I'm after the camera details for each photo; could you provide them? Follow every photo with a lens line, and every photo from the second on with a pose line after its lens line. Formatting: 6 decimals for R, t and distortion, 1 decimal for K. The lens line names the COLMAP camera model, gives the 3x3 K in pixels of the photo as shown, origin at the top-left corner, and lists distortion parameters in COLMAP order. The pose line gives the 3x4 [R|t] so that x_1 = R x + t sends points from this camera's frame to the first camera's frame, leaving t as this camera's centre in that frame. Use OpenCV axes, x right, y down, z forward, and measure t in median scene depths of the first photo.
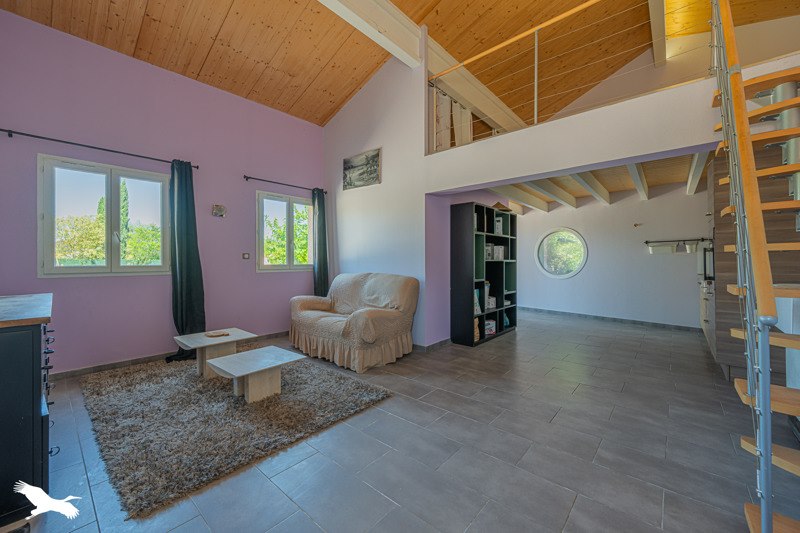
lens RADIAL K [[315.2, 0, 395.1], [0, 315.2, 261.4], [0, 0, 1]] dist [0.000066, -0.000062]
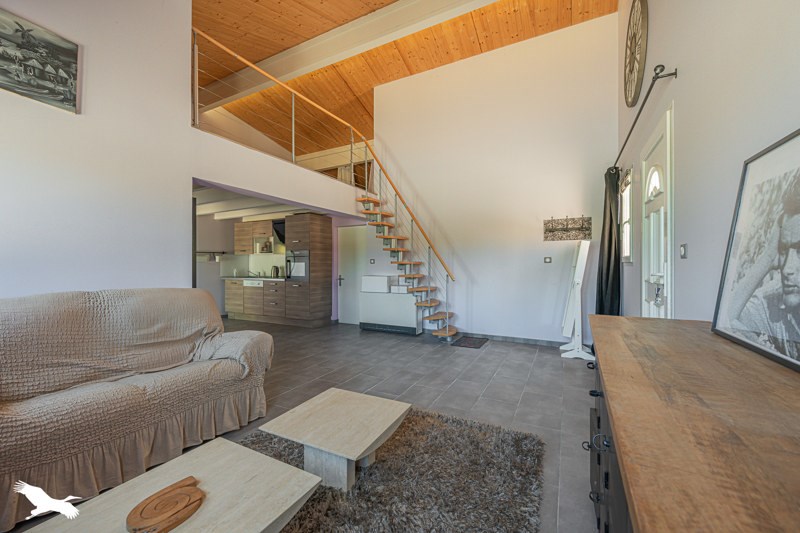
lens RADIAL K [[315.2, 0, 397.3], [0, 315.2, 266.2], [0, 0, 1]] dist [0.000066, -0.000062]
pose [[-0.227235, 0.004565, 0.973829, -0.750123], [0.005957, 0.999977, -0.003297, 0.002291], [-0.973822, 0.005052, -0.227256, 0.704832]]
